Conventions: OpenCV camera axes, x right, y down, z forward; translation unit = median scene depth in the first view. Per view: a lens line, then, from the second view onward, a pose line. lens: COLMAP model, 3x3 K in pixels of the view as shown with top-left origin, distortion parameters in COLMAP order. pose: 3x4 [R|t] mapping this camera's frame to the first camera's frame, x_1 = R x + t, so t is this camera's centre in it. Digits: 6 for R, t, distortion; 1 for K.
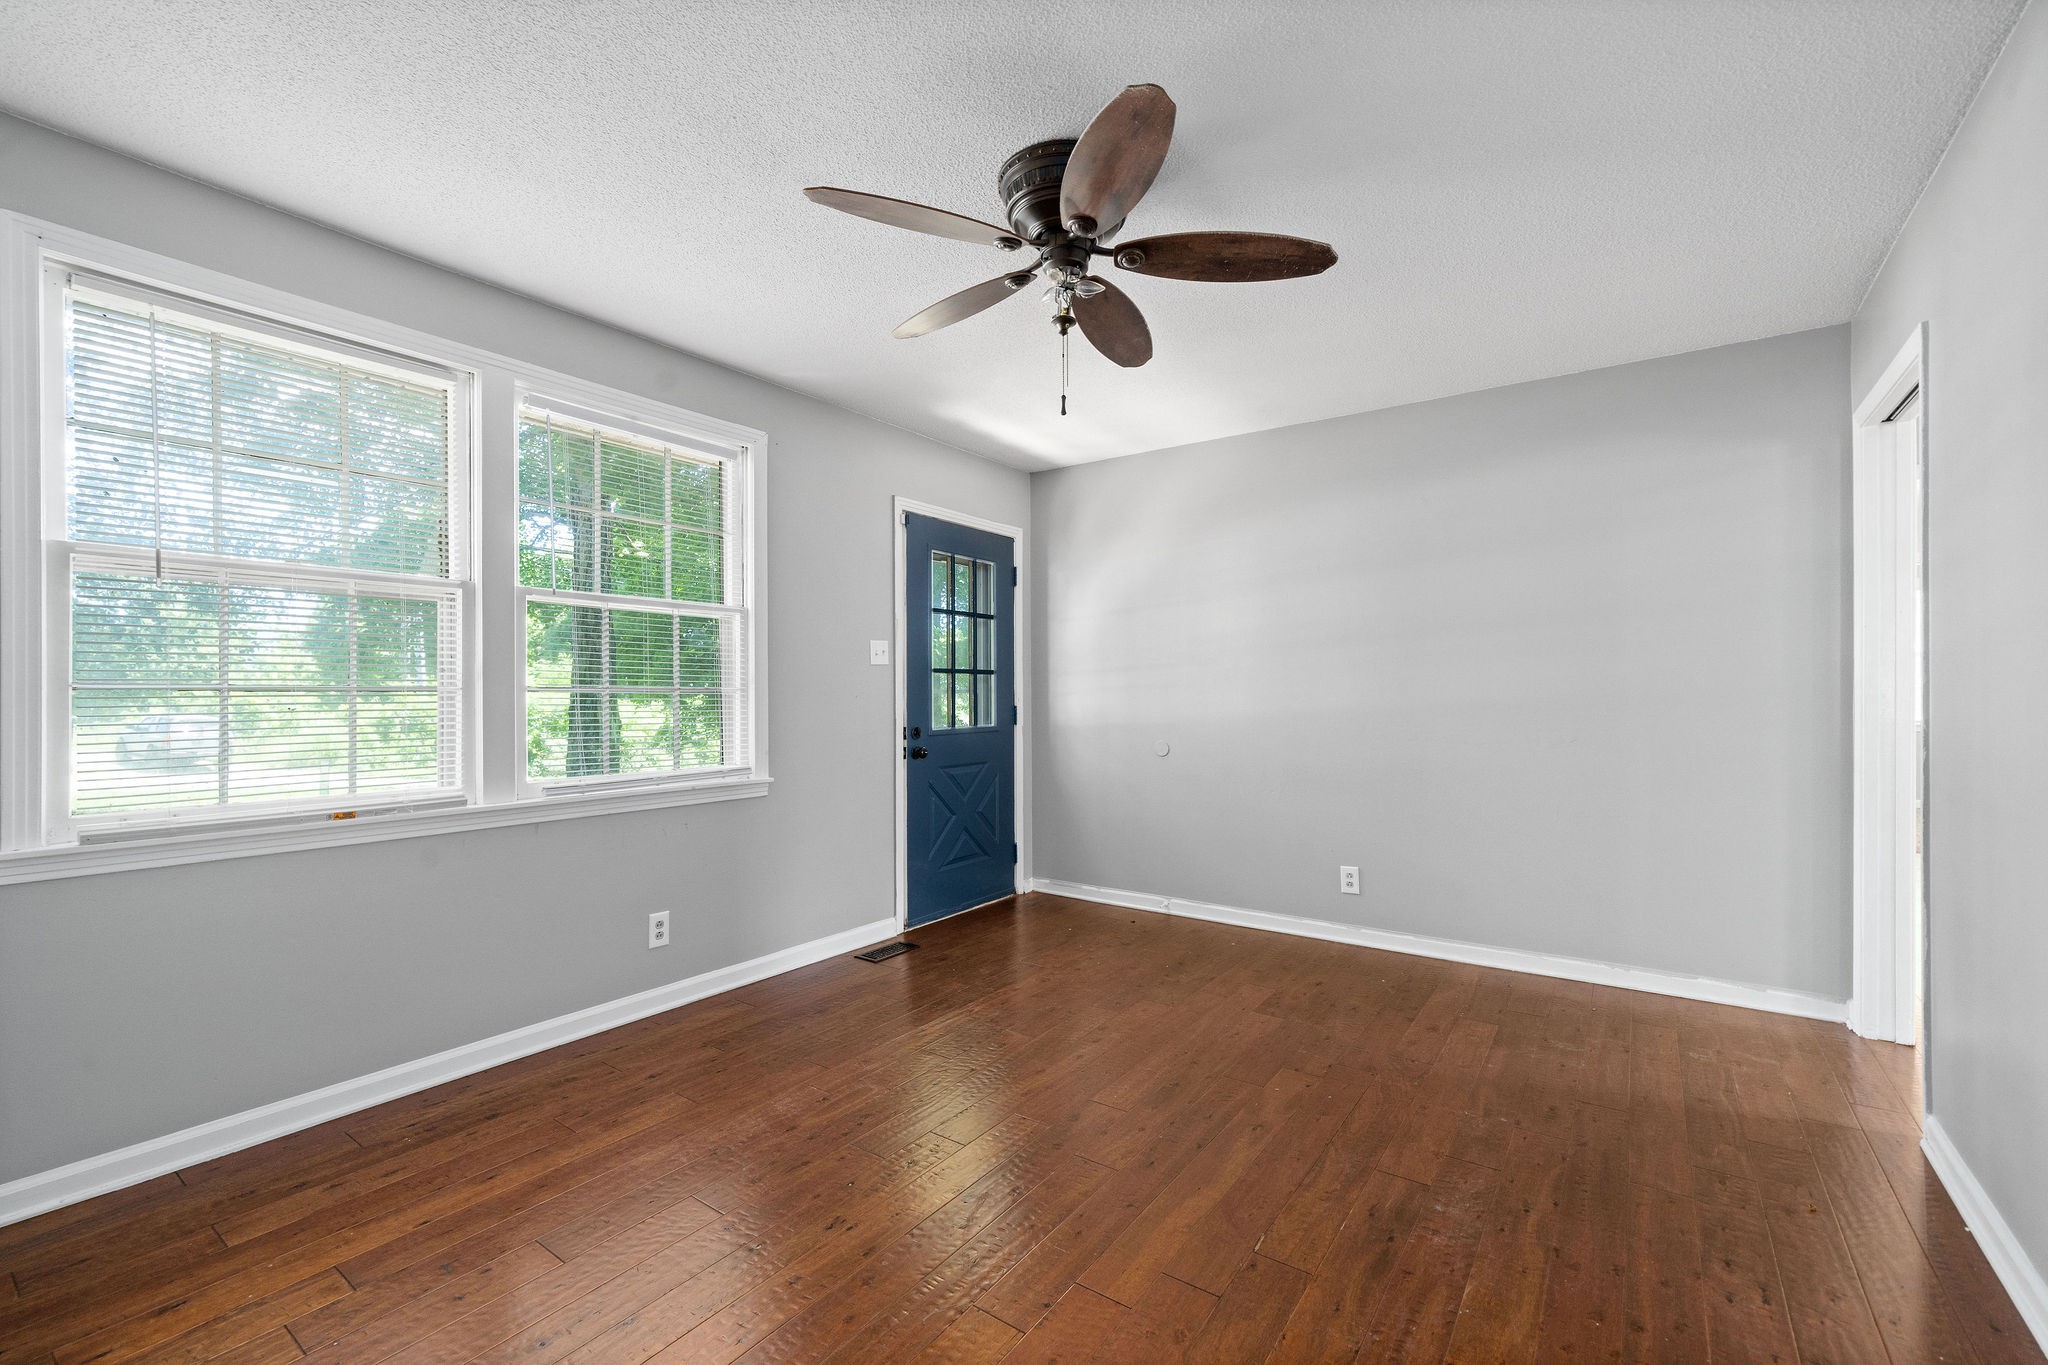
lens RADIAL K [[869.4, 0, 1022.7], [0, 869.4, 691.9], [0, 0, 1]] dist [-0.000137, 0.000013]
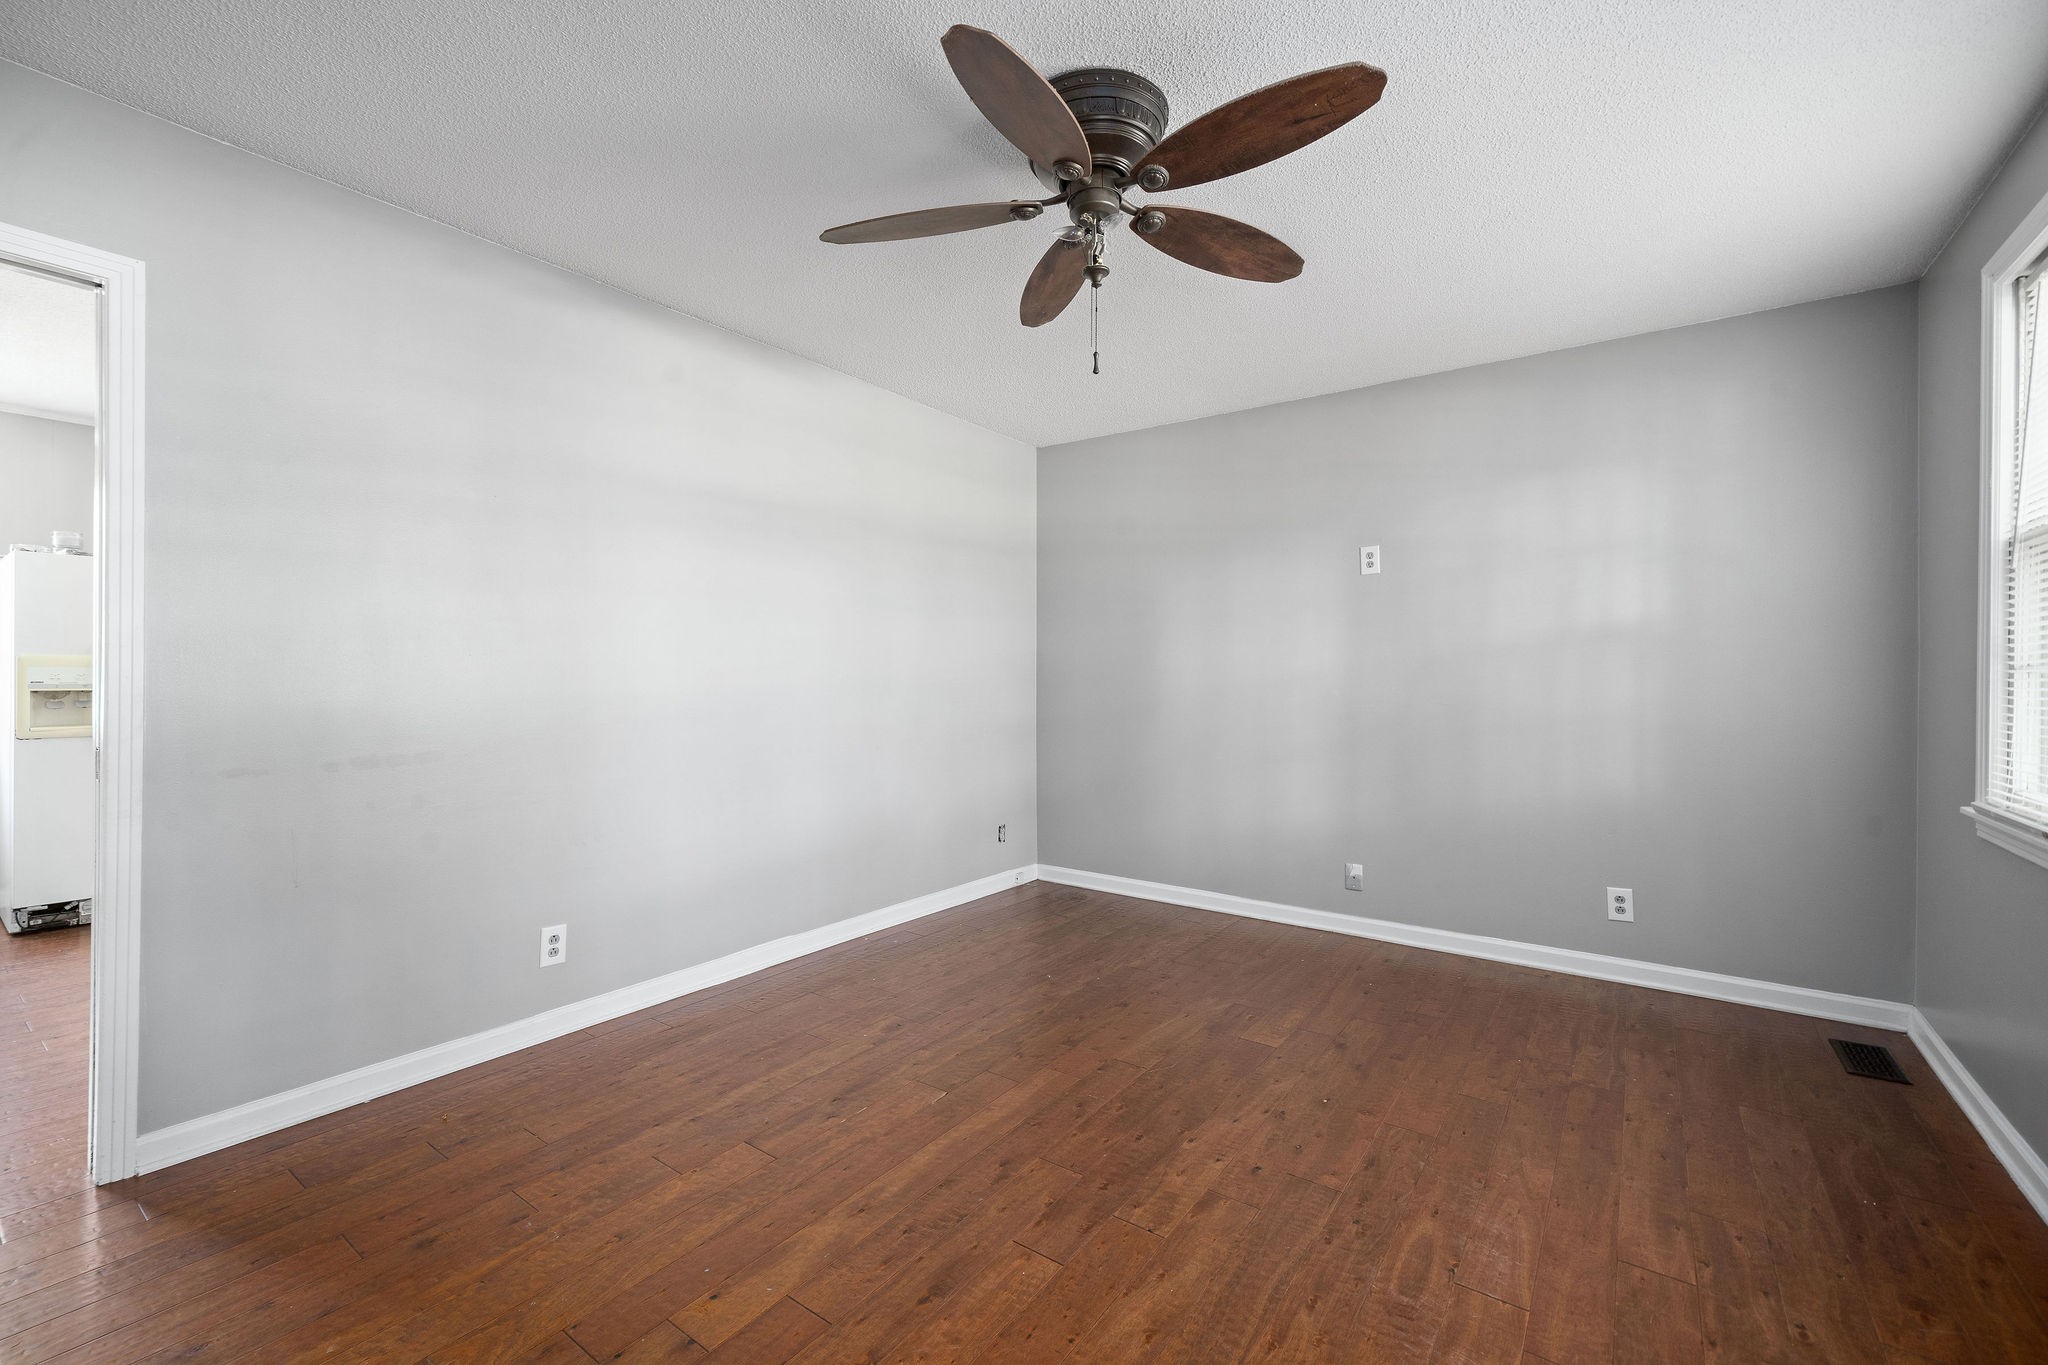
lens RADIAL K [[852.5, 0, 1015.3], [0, 852.5, 676.0], [0, 0, 1]] dist [-0.000383, 0.000216]
pose [[-0.999905, -0.001402, 0.013692, 0.085108], [-0.001388, 0.999998, 0.001083, 0.001245], [-0.013693, 0.001064, -0.999906, 1.353526]]
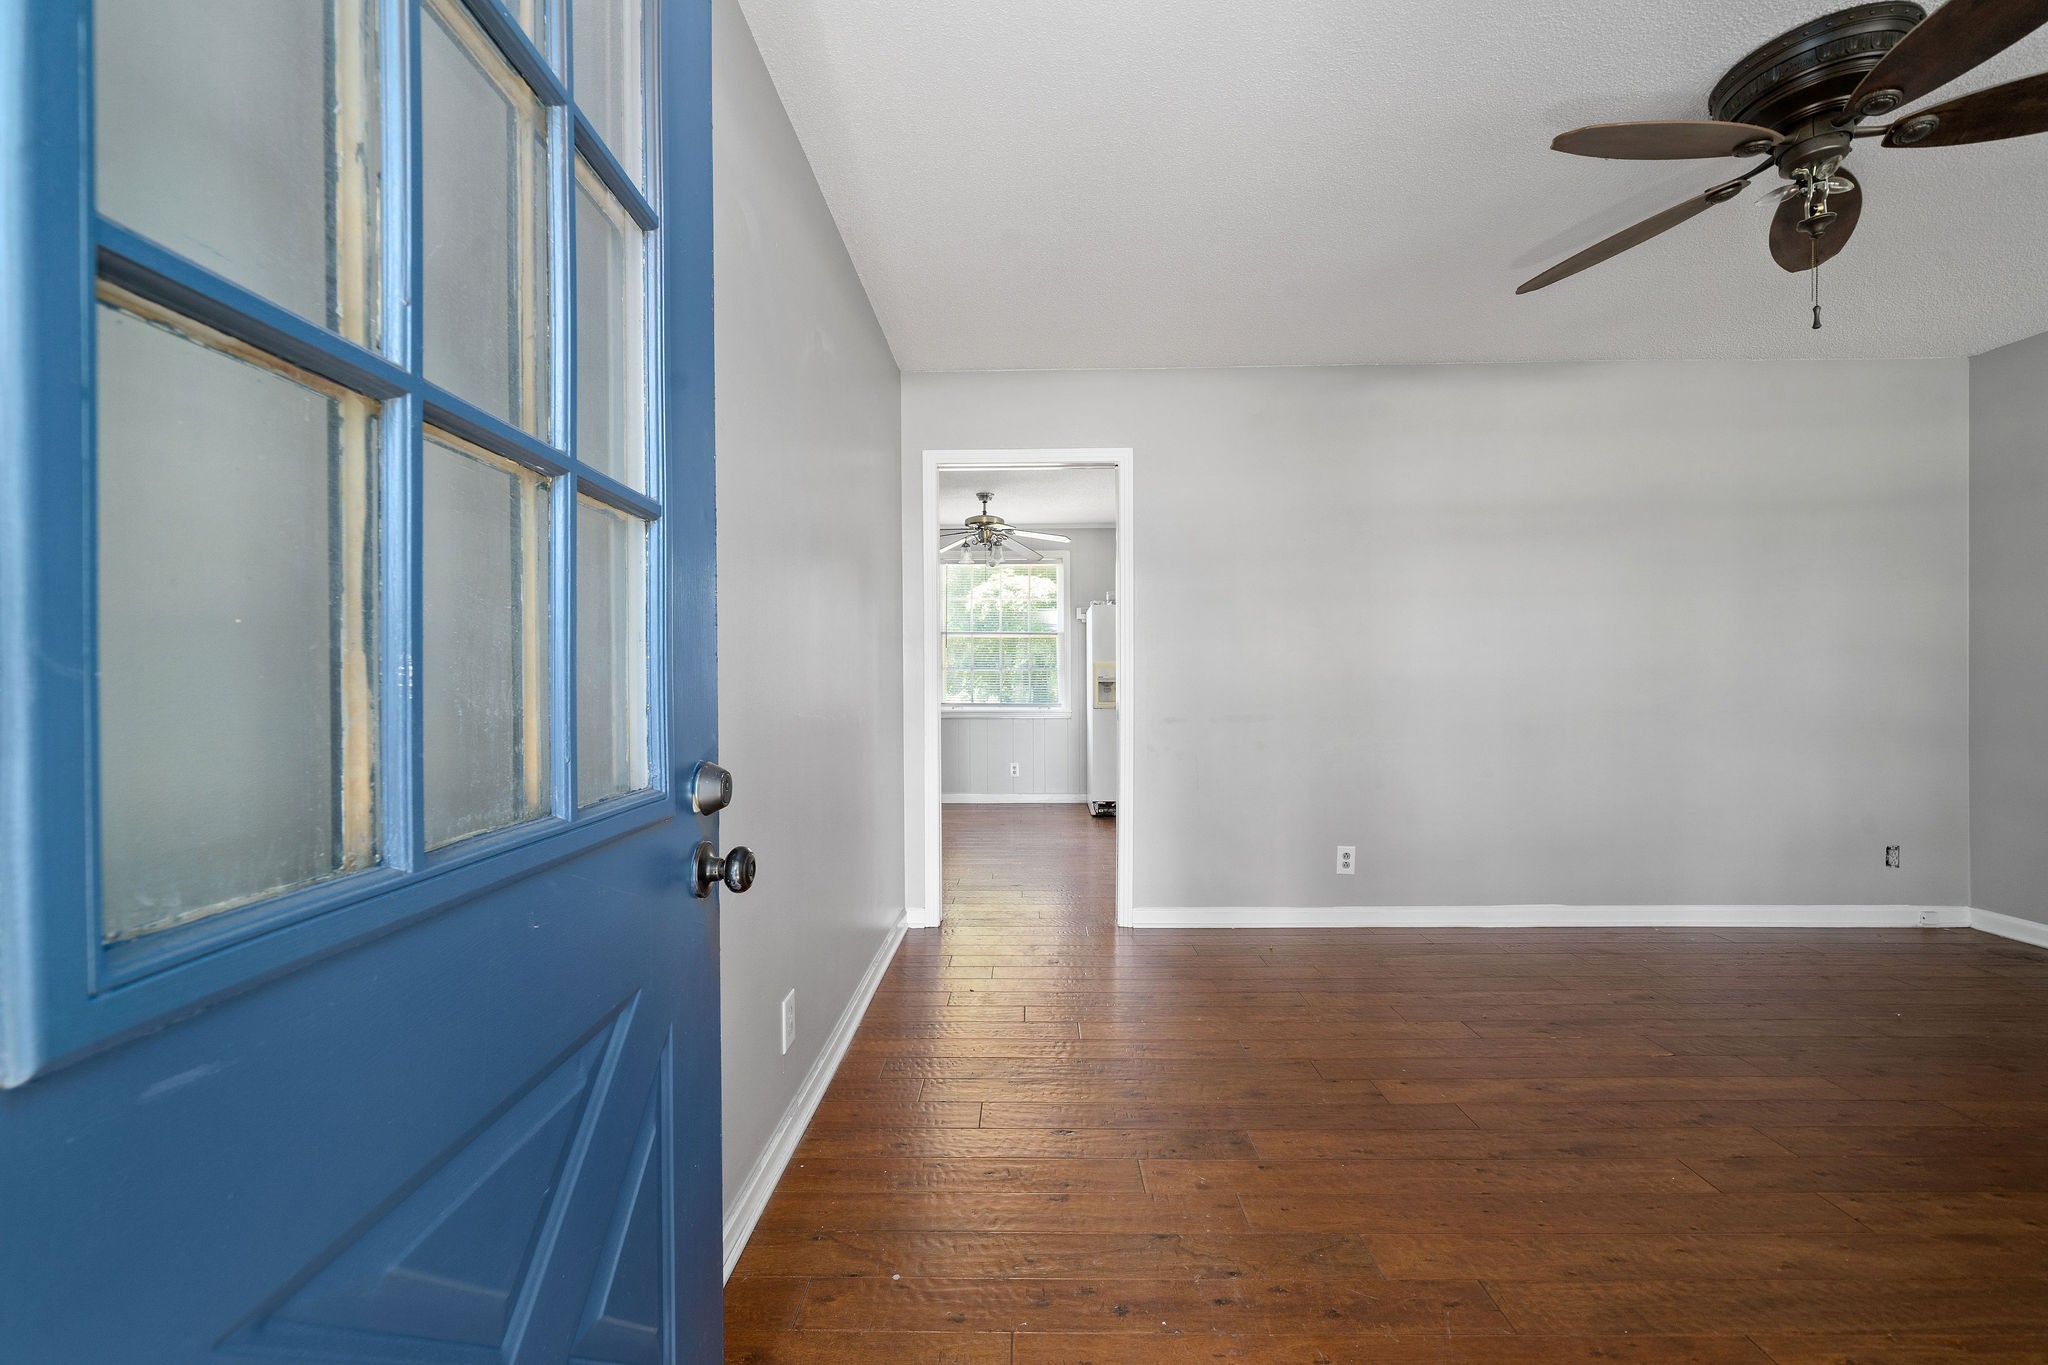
lens RADIAL K [[821.3, 0, 1024.0], [0, 821.3, 682.5], [0, 0, 1]] dist [0.000365, 0.000219]
pose [[-0.568143, 0.003019, 0.822924, -0.129198], [0.007393, 0.999972, 0.001435, 0.024030], [-0.822897, 0.006900, -0.568149, 1.518877]]
